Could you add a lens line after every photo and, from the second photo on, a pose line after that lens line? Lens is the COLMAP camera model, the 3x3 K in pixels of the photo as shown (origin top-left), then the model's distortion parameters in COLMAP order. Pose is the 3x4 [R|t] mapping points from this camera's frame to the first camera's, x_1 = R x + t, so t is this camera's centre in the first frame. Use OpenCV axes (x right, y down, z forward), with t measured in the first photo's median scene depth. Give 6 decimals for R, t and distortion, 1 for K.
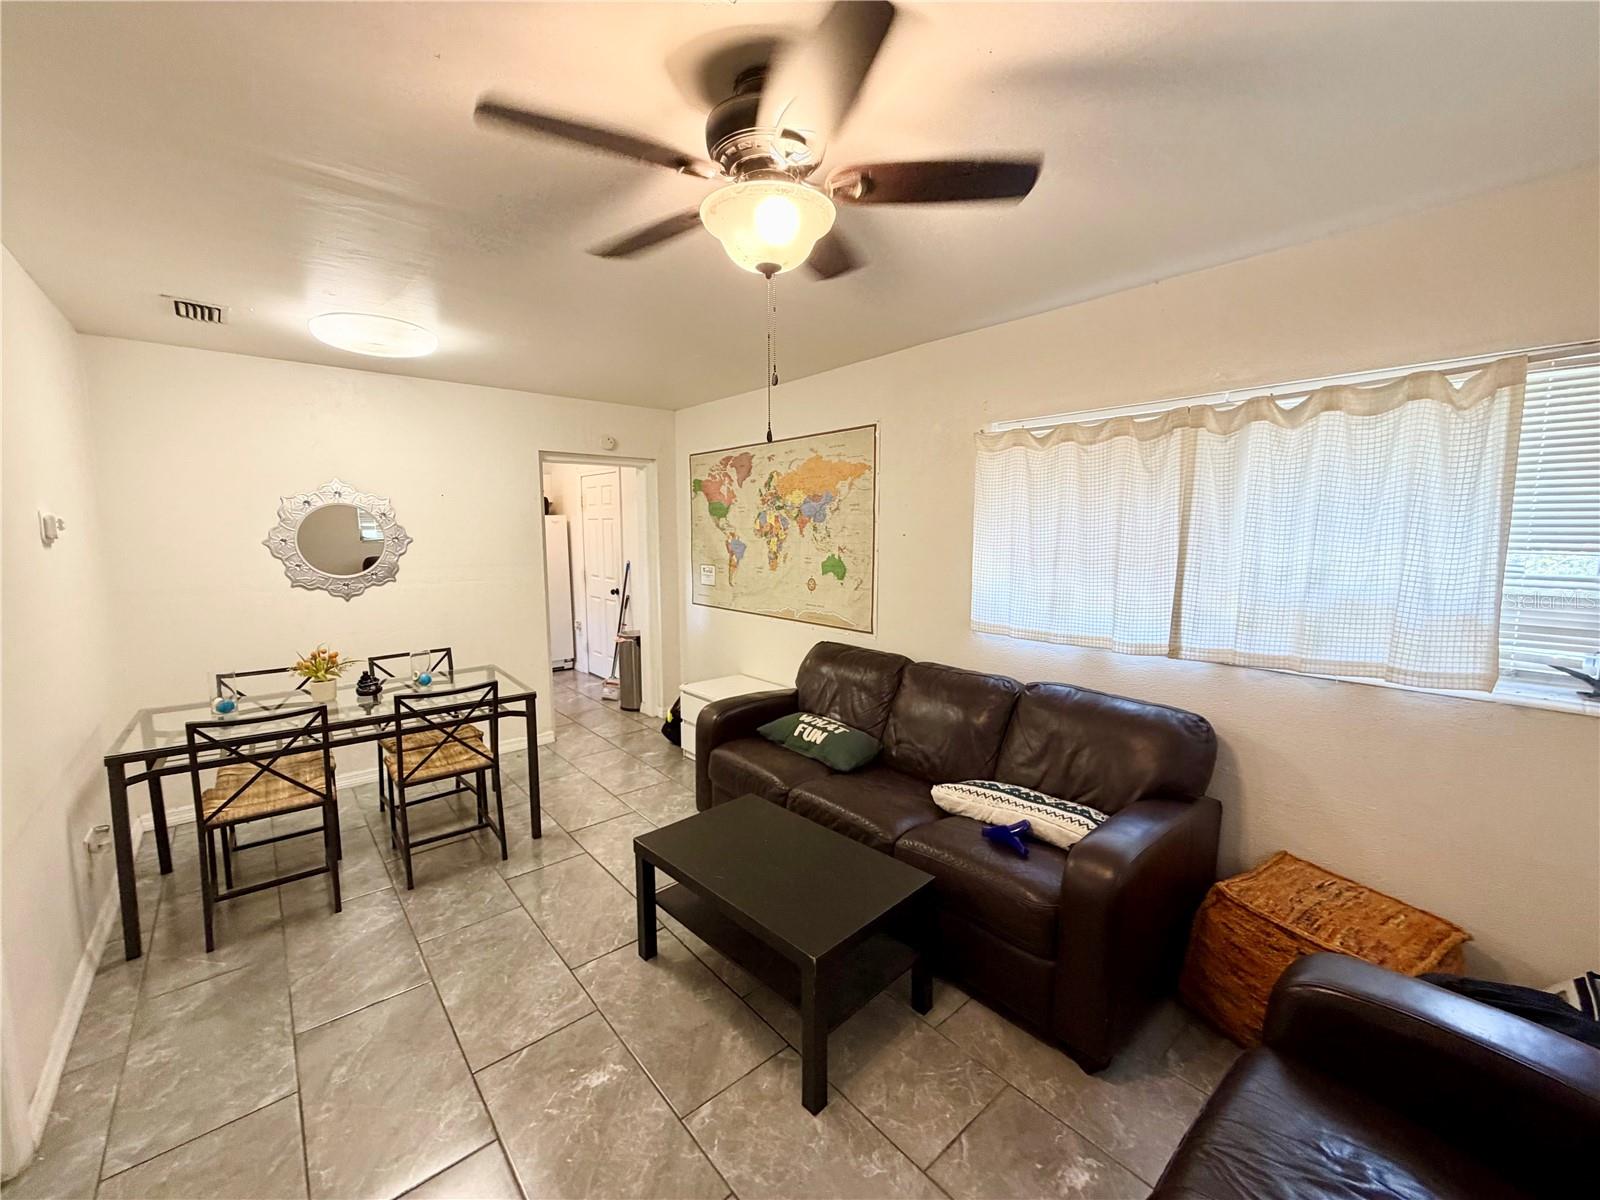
lens RADIAL K [[639.3, 0, 796.3], [0, 639.3, 592.3], [0, 0, 1]] dist [0.002839, -0.000915]
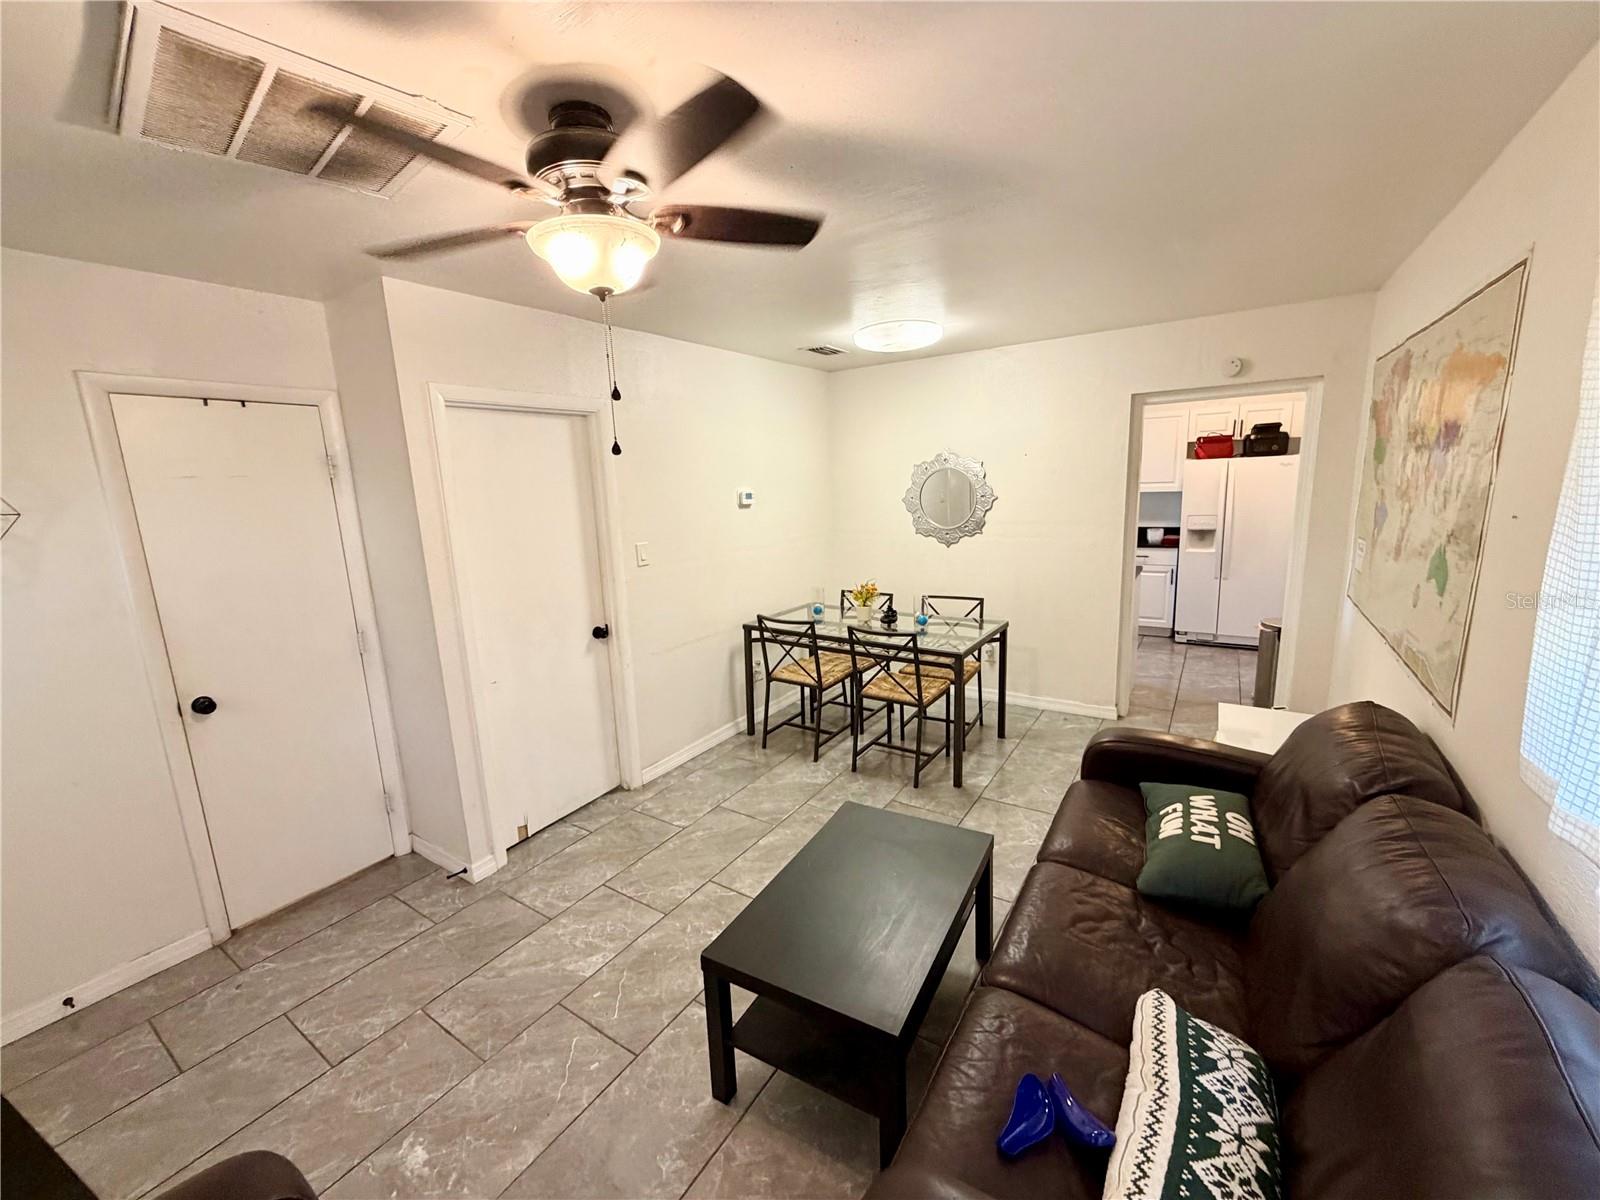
lens RADIAL K [[639.3, 0, 787.4], [0, 639.3, 599.2], [0, 0, 1]] dist [0.002839, -0.000915]
pose [[0.265746, 0.168072, -0.949279, 0.537829], [-0.060777, 0.985647, 0.157497, -0.083962], [0.962125, 0.015840, 0.272146, 0.488864]]
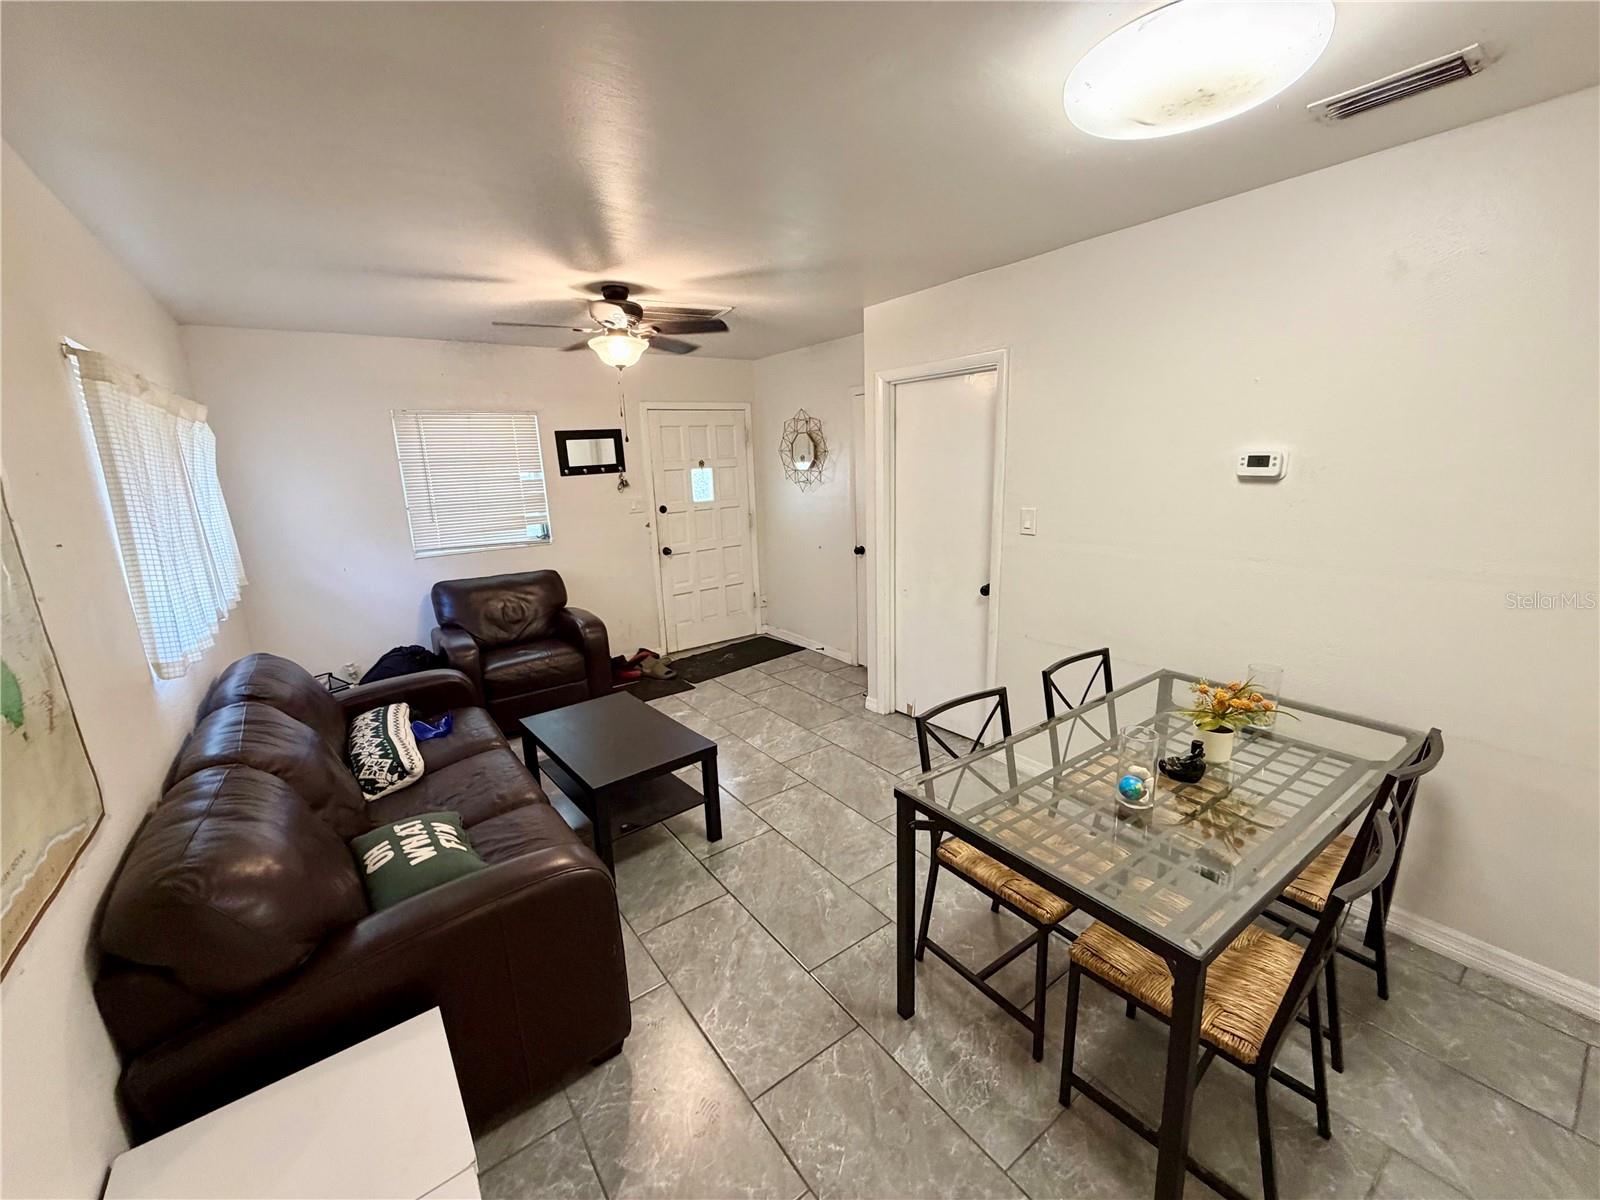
lens RADIAL K [[639.3, 0, 797.7], [0, 639.3, 604.4], [0, 0, 1]] dist [0.002839, -0.000915]
pose [[-0.996482, 0.020304, 0.081305, -0.399248], [0.046297, 0.942085, 0.332164, -0.197167], [-0.069852, 0.334760, -0.939711, 1.610840]]
